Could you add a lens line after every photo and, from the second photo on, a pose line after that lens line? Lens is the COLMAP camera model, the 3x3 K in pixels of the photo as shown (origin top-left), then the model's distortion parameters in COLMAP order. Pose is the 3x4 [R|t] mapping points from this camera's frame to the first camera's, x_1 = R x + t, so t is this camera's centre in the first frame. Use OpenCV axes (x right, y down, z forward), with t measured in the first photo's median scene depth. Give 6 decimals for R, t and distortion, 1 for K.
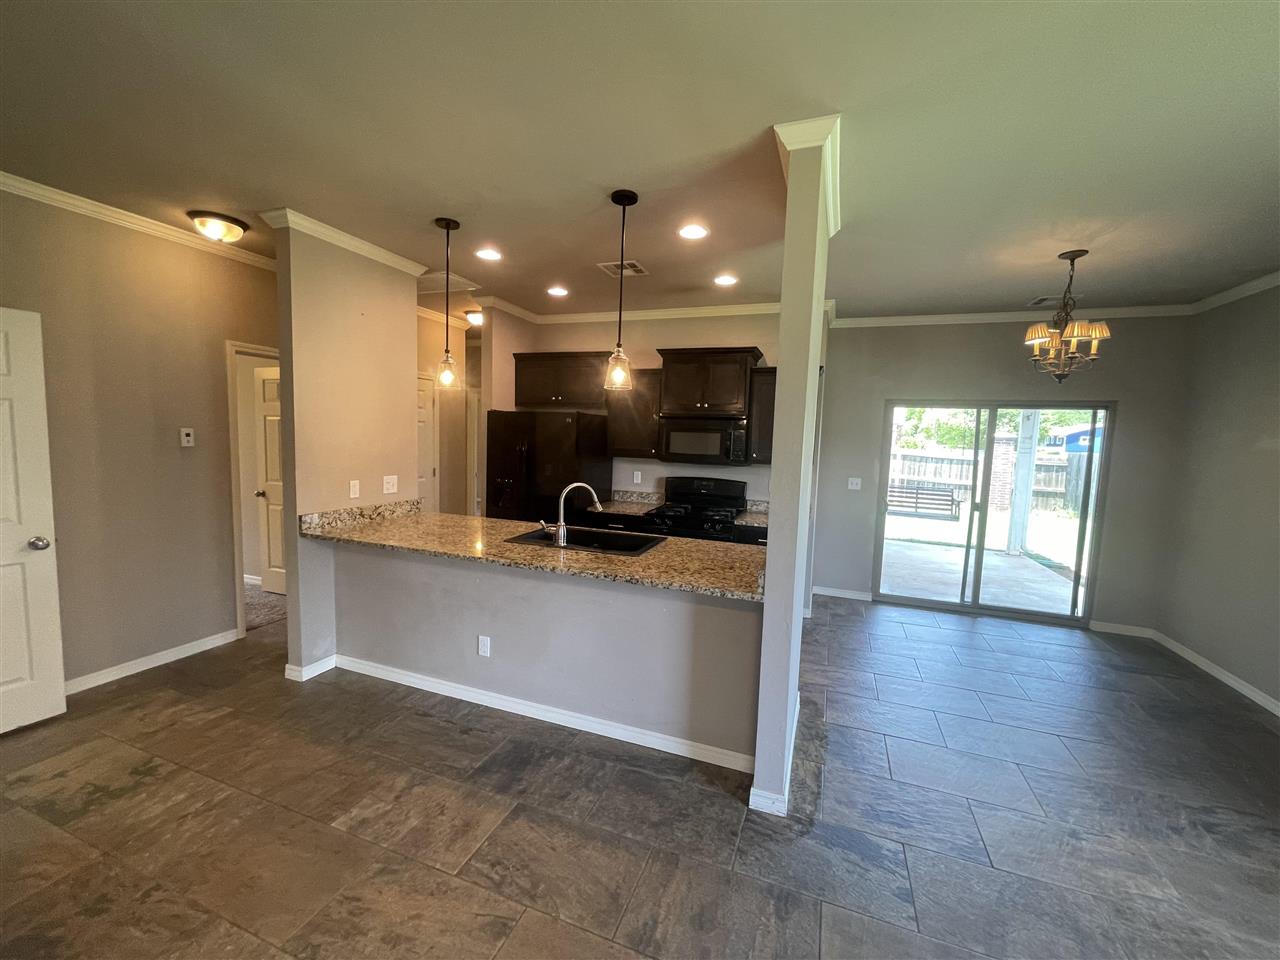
lens RADIAL K [[521.2, 0, 636.0], [0, 521.2, 481.2], [0, 0, 1]] dist [-0.004576, 0.001696]
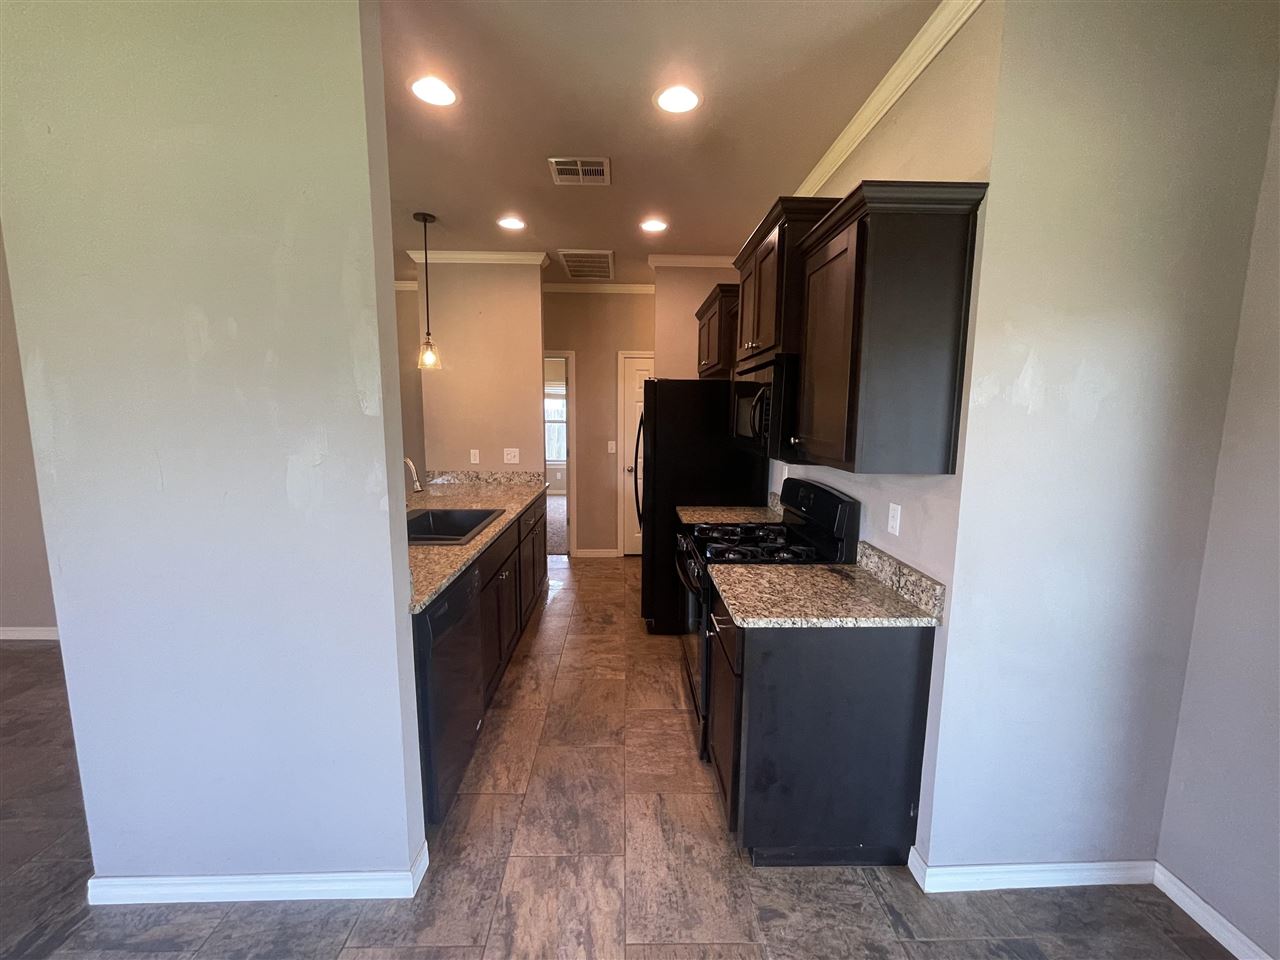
lens RADIAL K [[521.2, 0, 639.0], [0, 521.2, 480.1], [0, 0, 1]] dist [-0.004576, 0.001696]
pose [[0.378255, 0.093155, -0.921002, 0.733461], [-0.079158, 0.994534, 0.068082, -0.043195], [0.922311, 0.047152, 0.383562, 0.852622]]
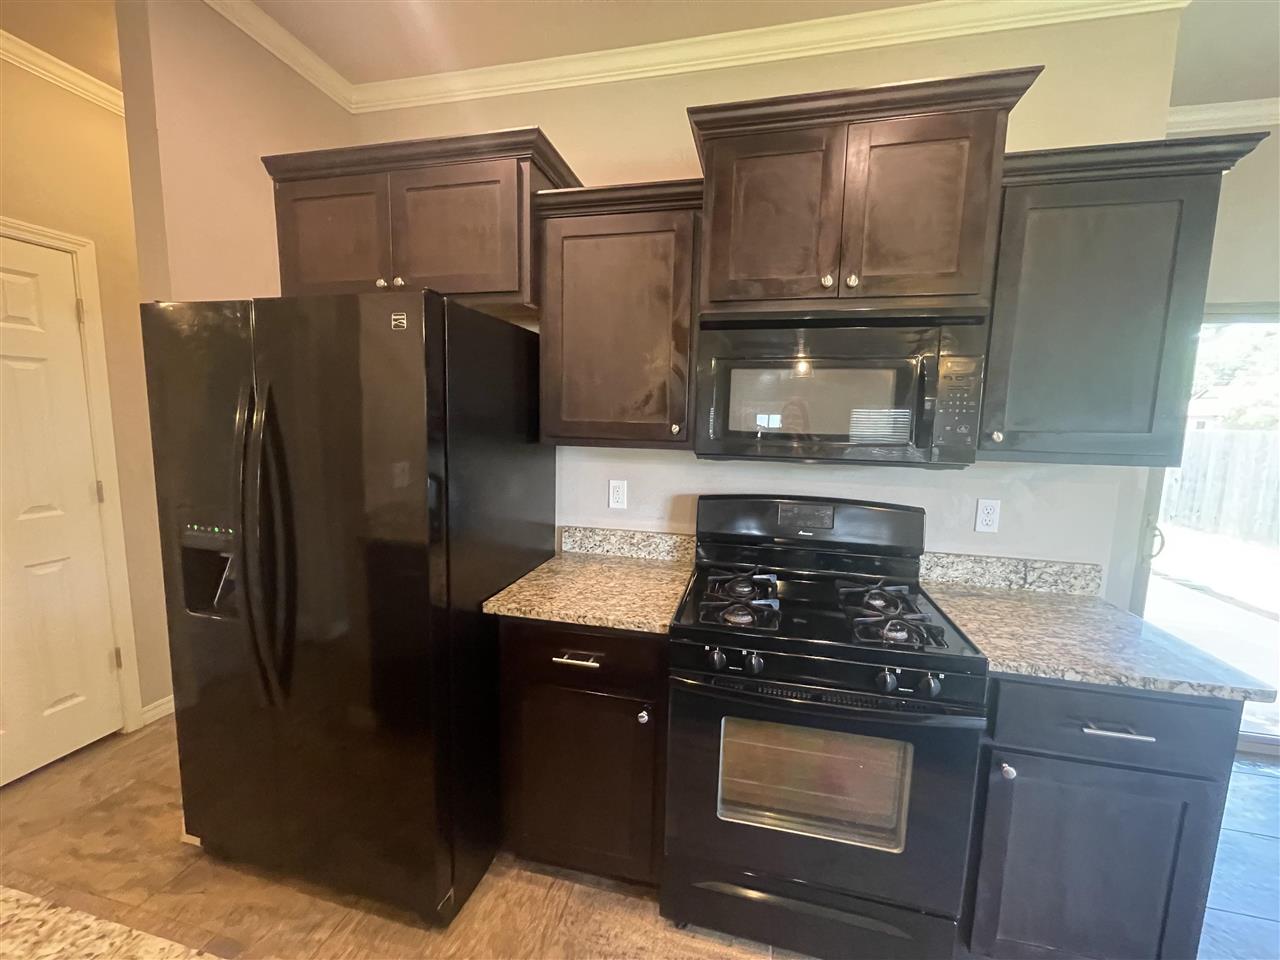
lens RADIAL K [[521.2, 0, 634.6], [0, 521.2, 478.8], [0, 0, 1]] dist [-0.004576, 0.001696]
pose [[0.991917, -0.027071, 0.123964, -0.049963], [0.022905, 0.999128, 0.034910, -0.047541], [-0.124801, -0.031789, 0.991672, 0.855182]]
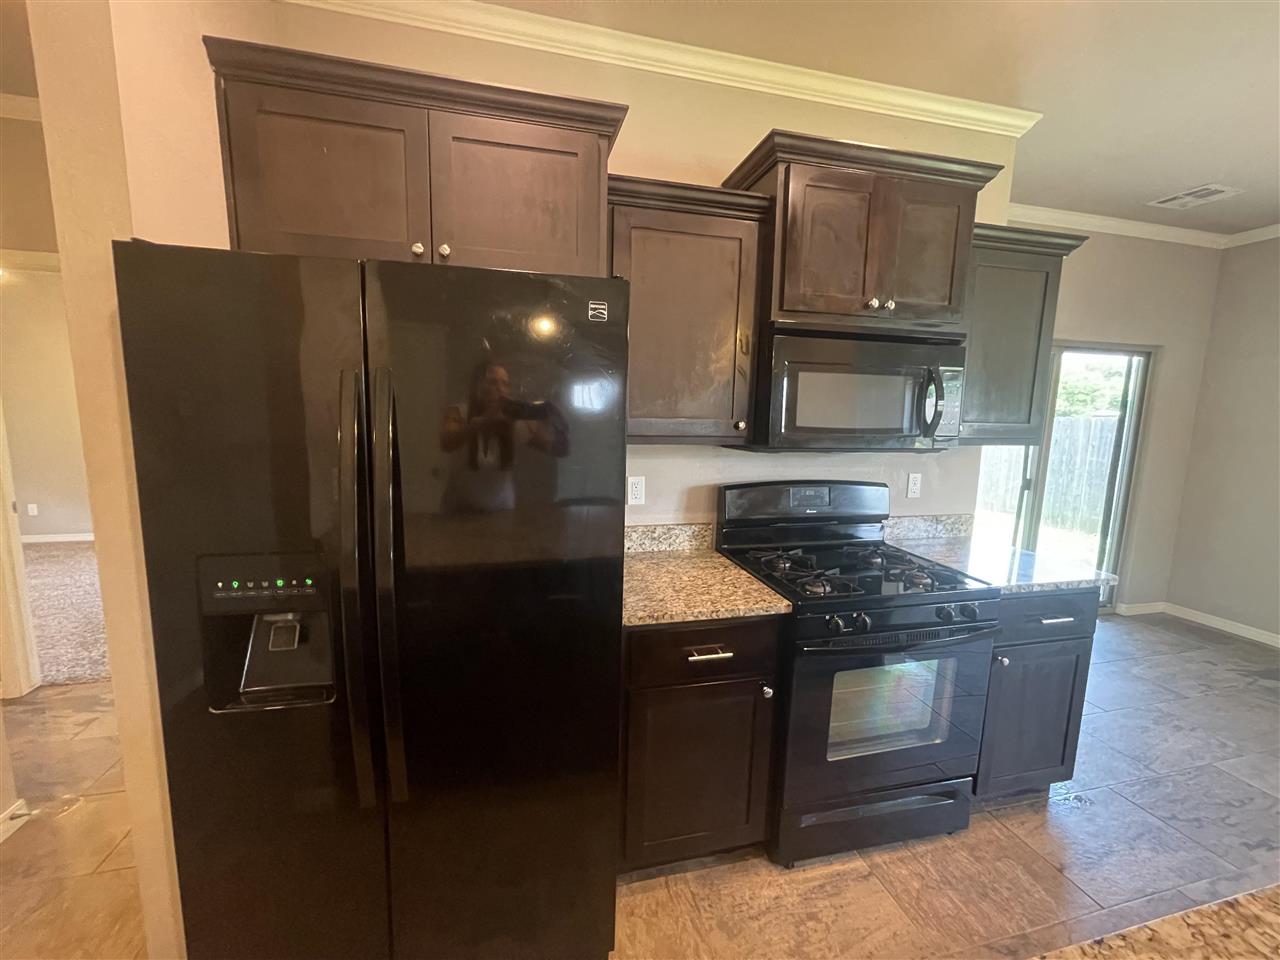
lens RADIAL K [[521.2, 0, 638.9], [0, 521.2, 479.8], [0, 0, 1]] dist [-0.004576, 0.001696]
pose [[0.823614, -0.093480, 0.559394, -0.315263], [0.057991, 0.995034, 0.080898, -0.068959], [-0.564179, -0.034189, 0.824945, 0.953046]]
